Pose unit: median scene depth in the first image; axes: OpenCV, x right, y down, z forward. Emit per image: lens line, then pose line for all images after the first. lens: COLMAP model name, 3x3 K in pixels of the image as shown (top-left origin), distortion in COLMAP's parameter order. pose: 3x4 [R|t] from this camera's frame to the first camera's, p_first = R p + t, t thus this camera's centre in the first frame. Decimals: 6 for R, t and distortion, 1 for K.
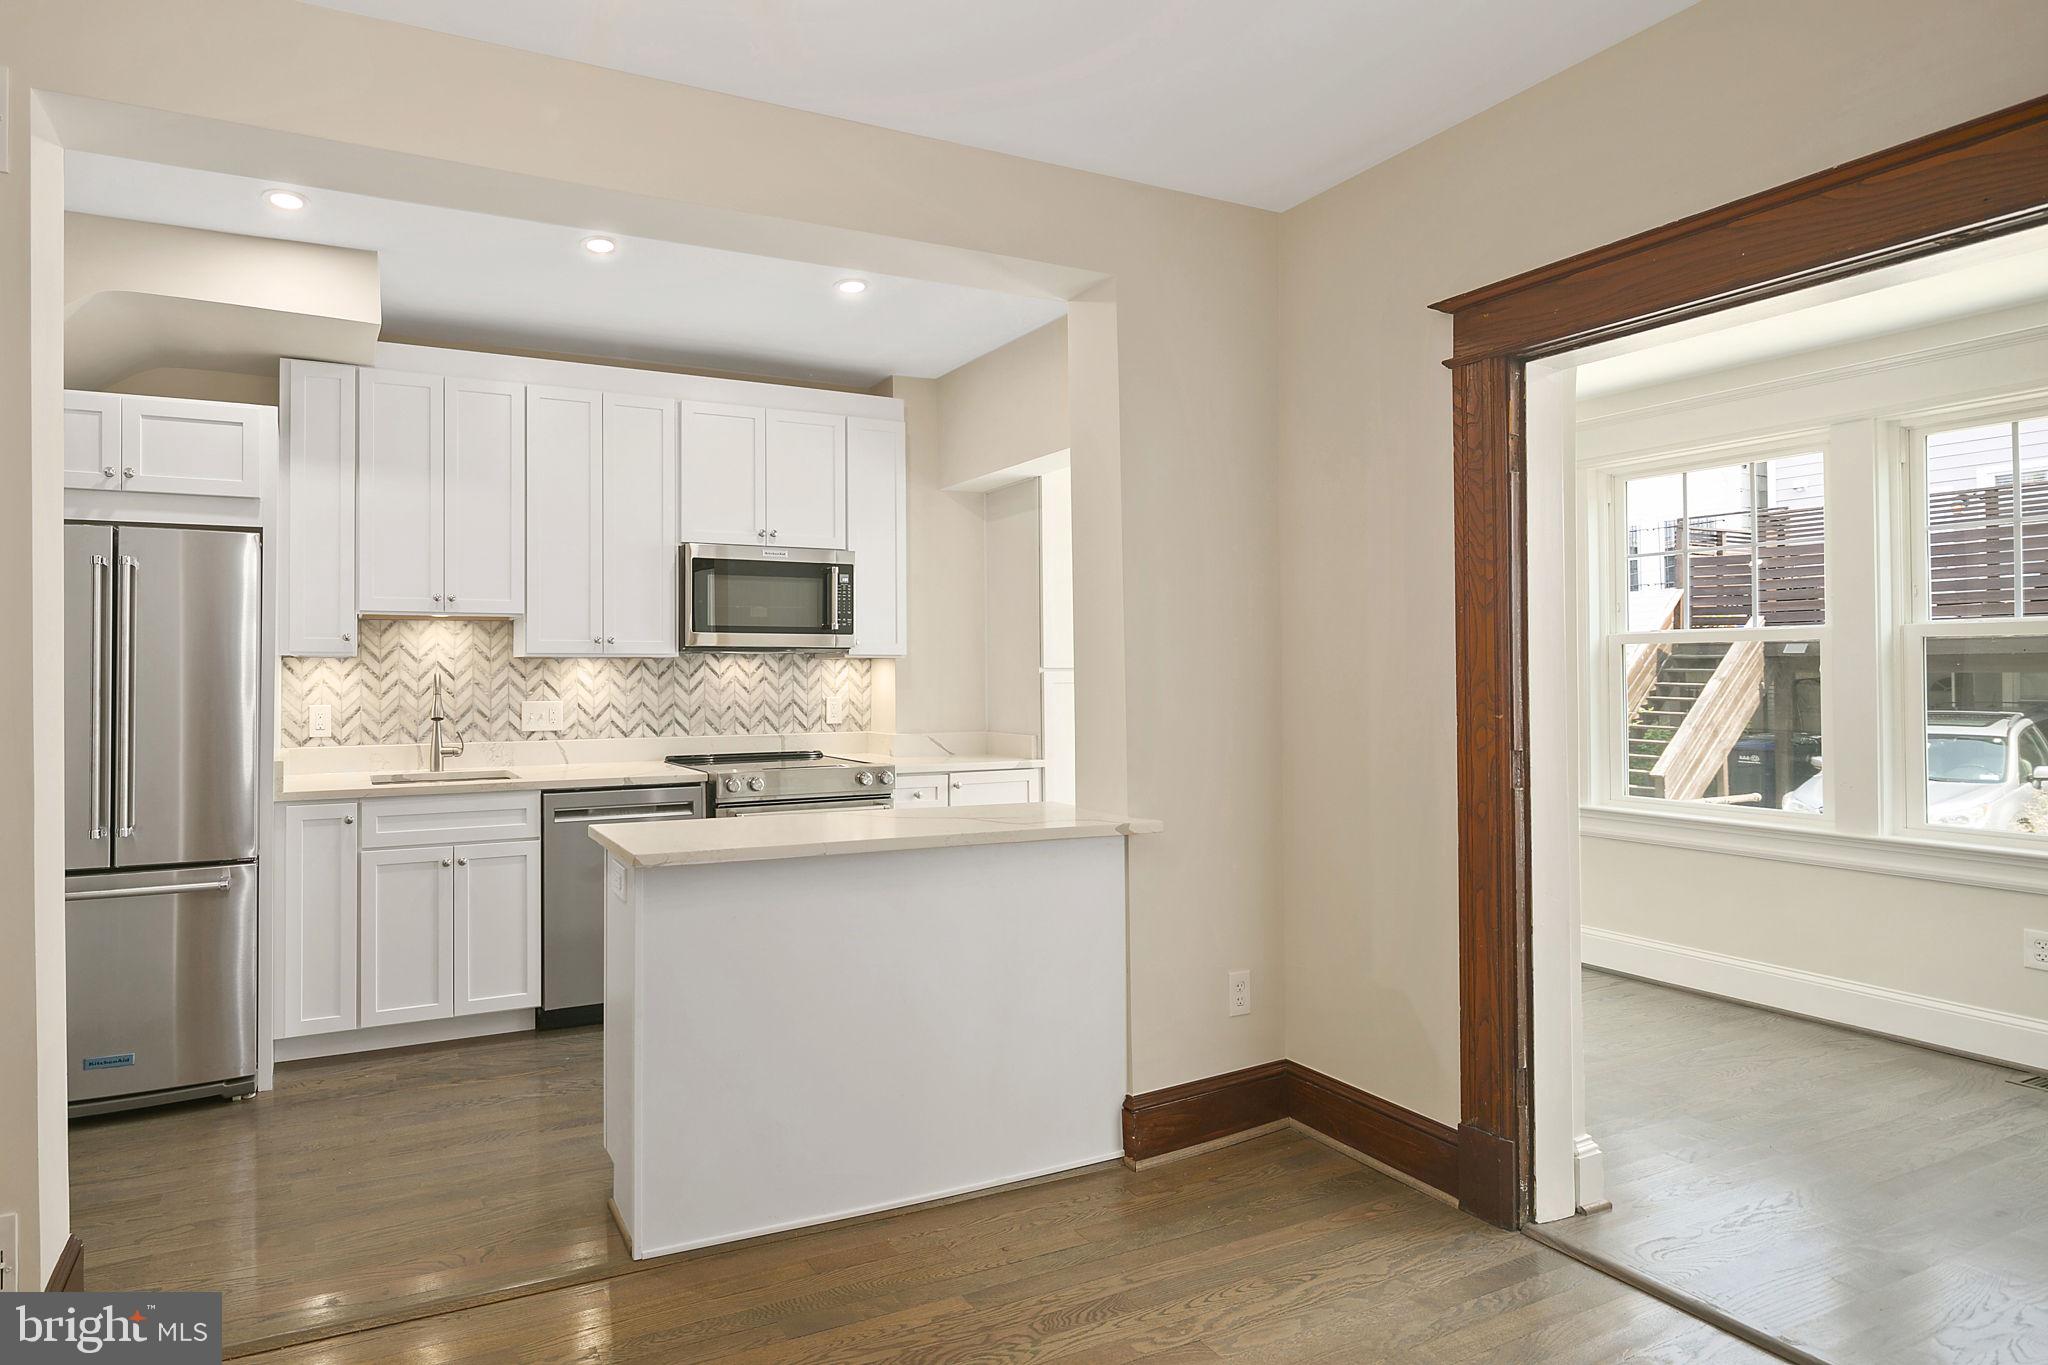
lens RADIAL K [[1007.3, 0, 730.2], [0, 1007.3, 647.5], [0, 0, 1]] dist [0.008472, -0.005311]
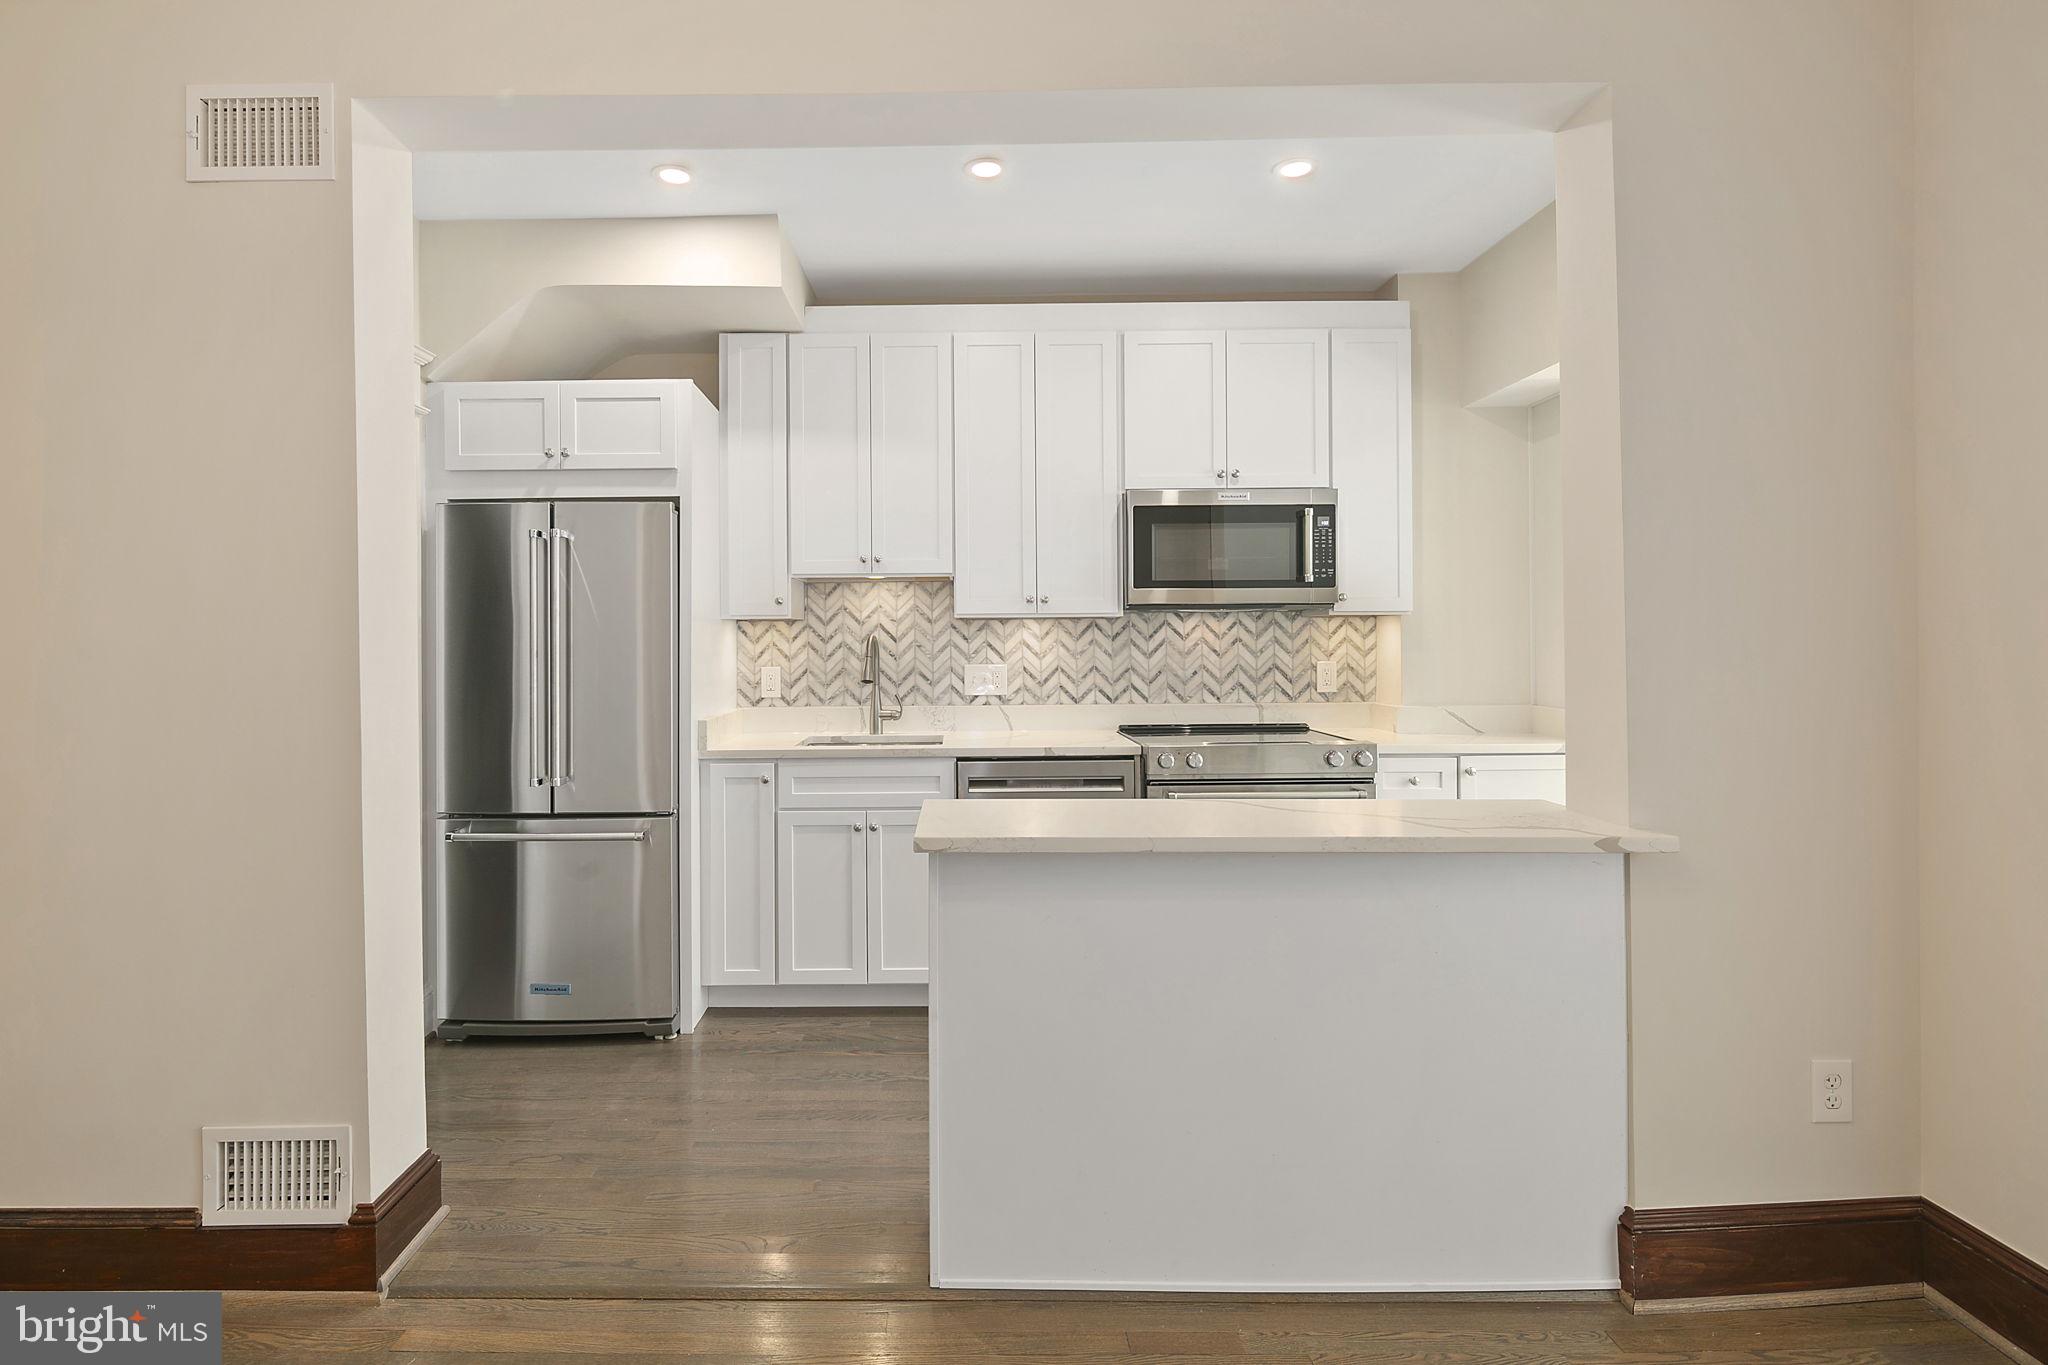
lens RADIAL K [[1007.3, 0, 971.3], [0, 1007.3, 629.3], [0, 0, 1]] dist [0.008472, -0.005311]
pose [[0.931182, -0.007496, -0.364477, 0.149866], [0.014113, 0.999780, 0.015495, 0.005017], [0.364281, -0.019573, 0.931084, 0.104618]]
